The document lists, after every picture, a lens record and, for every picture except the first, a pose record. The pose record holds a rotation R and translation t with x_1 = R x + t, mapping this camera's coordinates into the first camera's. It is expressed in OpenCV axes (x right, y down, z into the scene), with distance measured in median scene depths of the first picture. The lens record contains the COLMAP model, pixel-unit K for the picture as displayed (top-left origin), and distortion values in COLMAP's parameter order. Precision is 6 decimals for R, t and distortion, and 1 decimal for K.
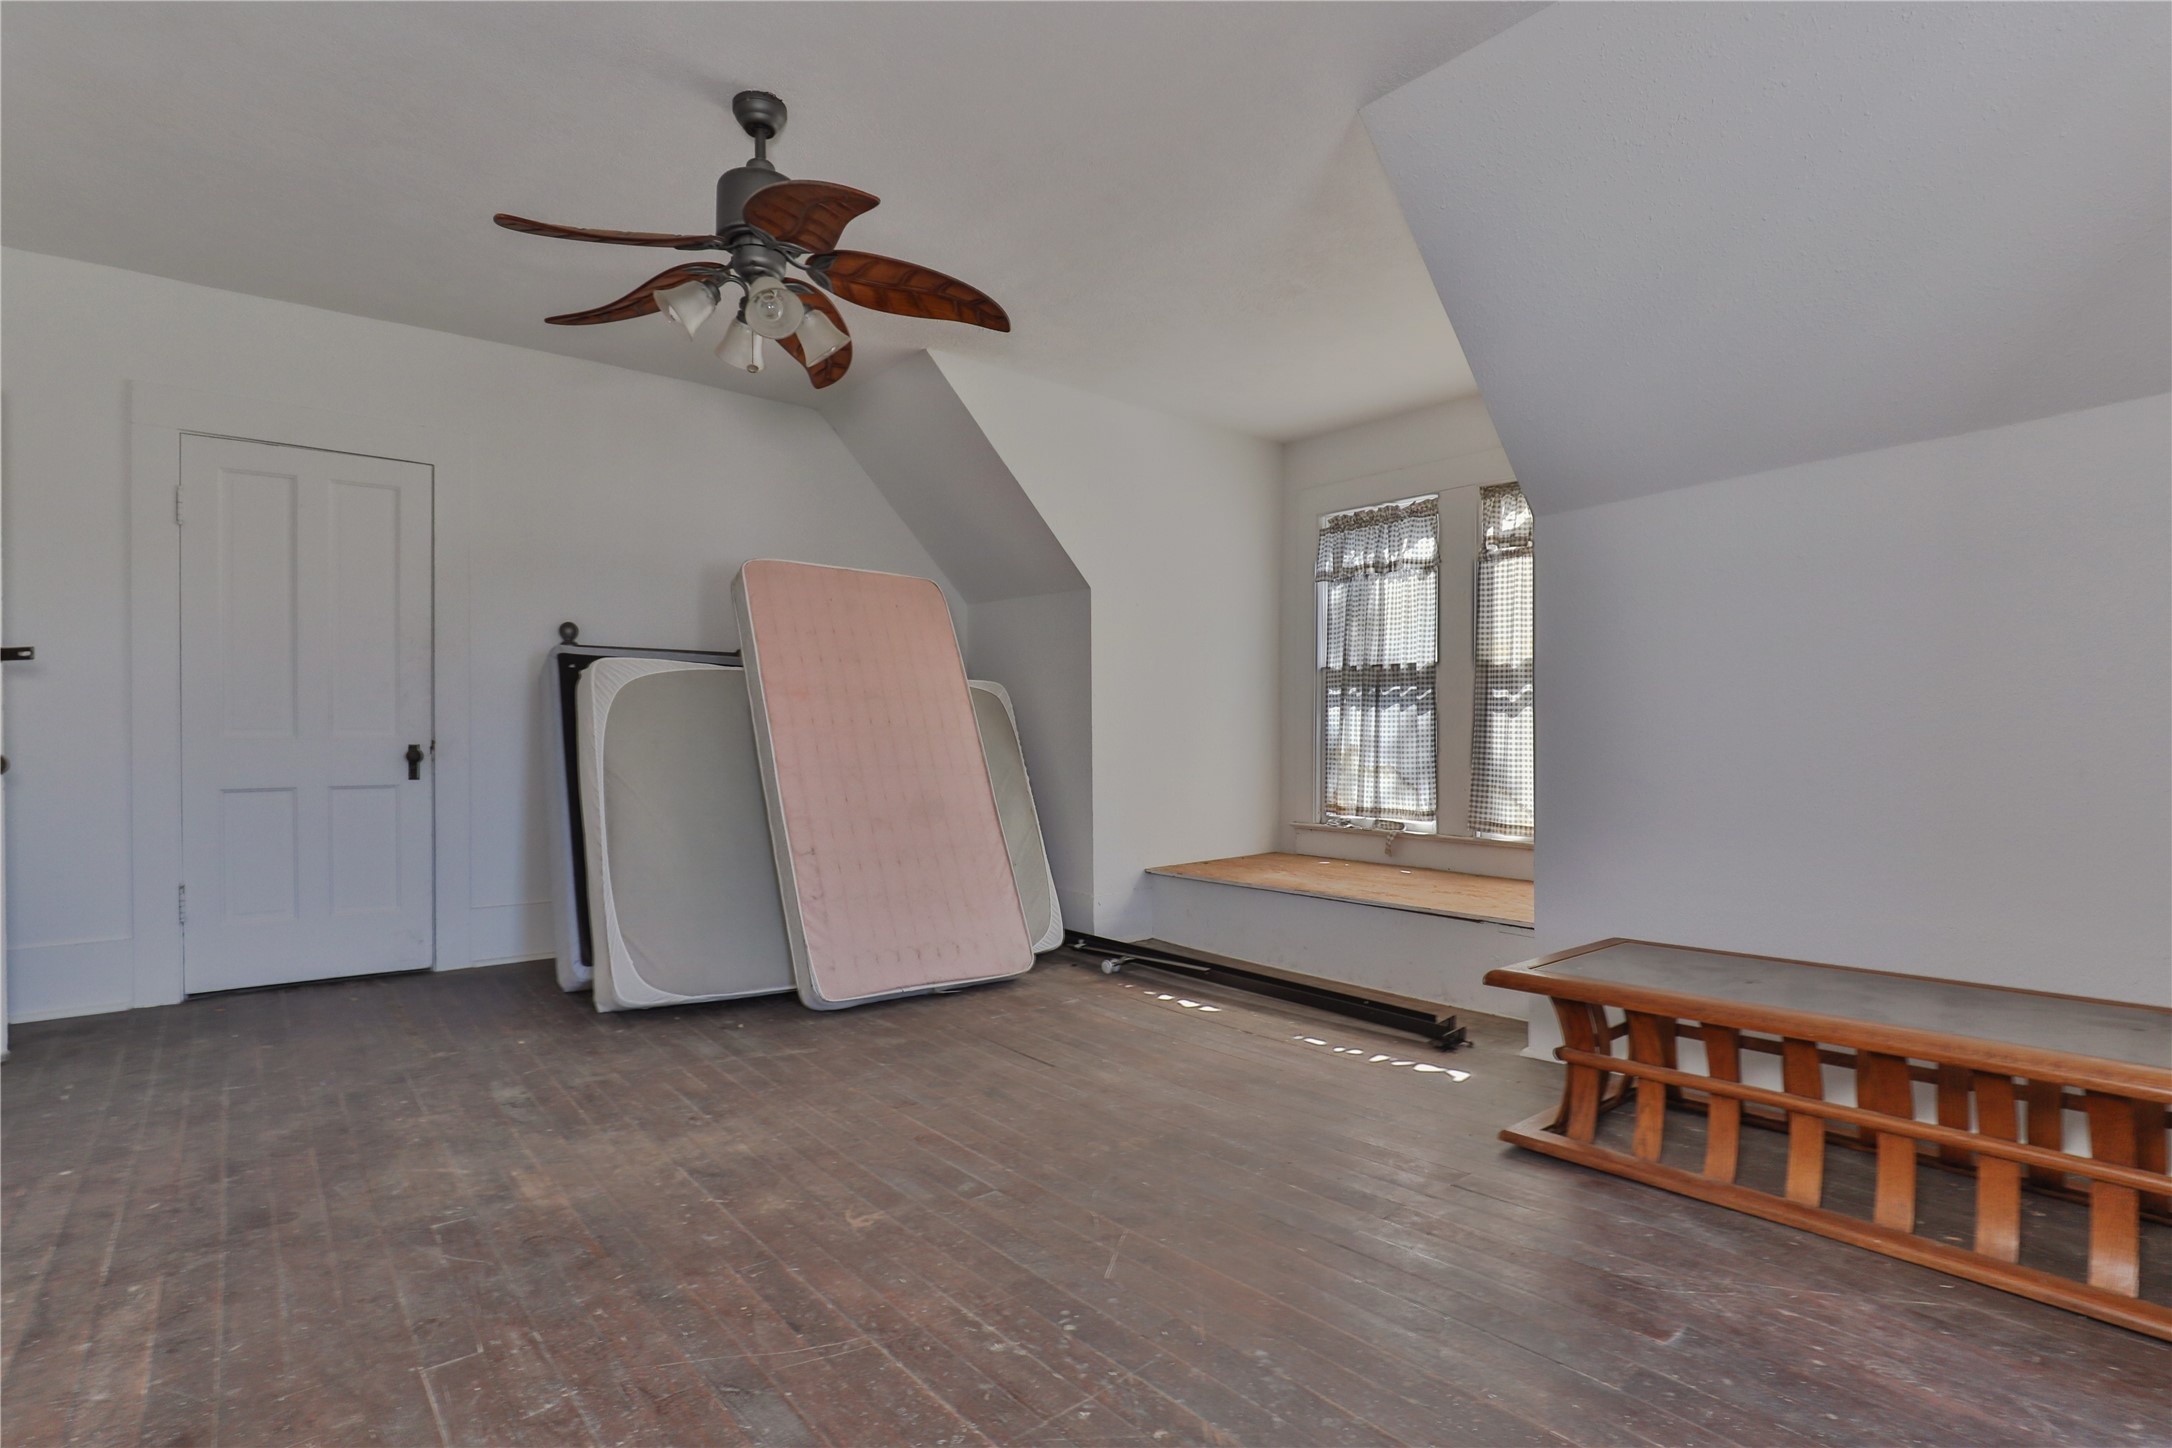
lens RADIAL K [[1050.9, 0, 1080.1], [0, 1050.9, 744.4], [0, 0, 1]] dist [-0.011883, 0.002943]
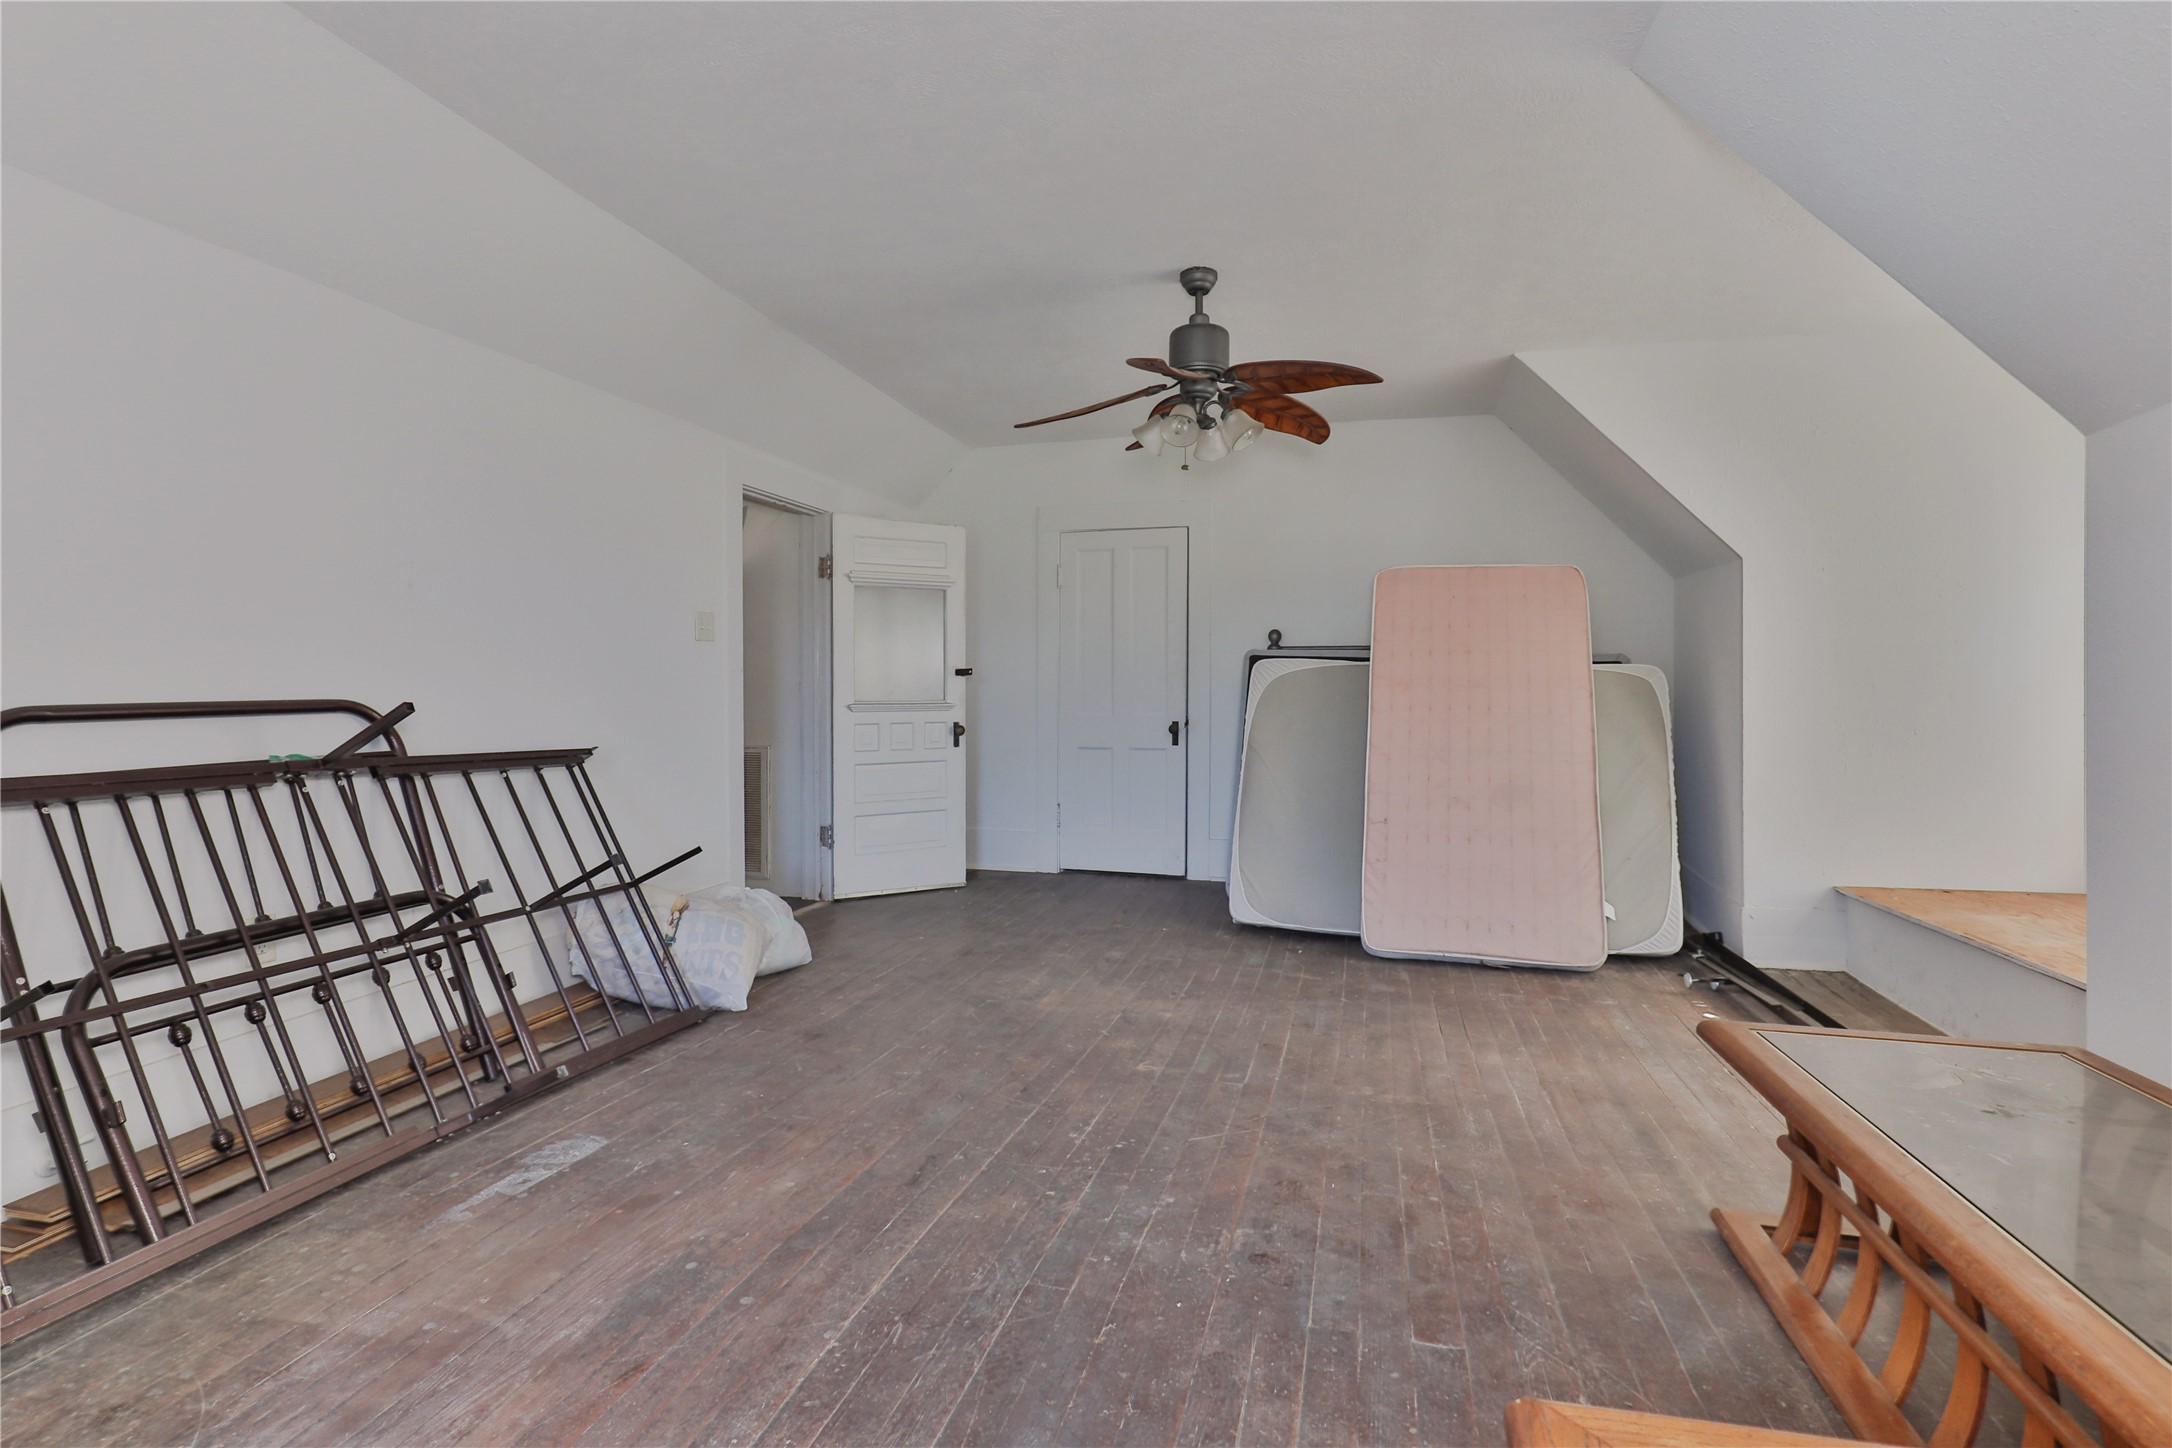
lens RADIAL K [[1050.9, 0, 1079.0], [0, 1050.9, 707.2], [0, 0, 1]] dist [-0.011883, 0.002943]
pose [[0.578917, 0.010386, -0.815320, 0.520804], [-0.009183, 0.999939, 0.006217, -0.030040], [0.815335, 0.003888, 0.578977, 0.045722]]
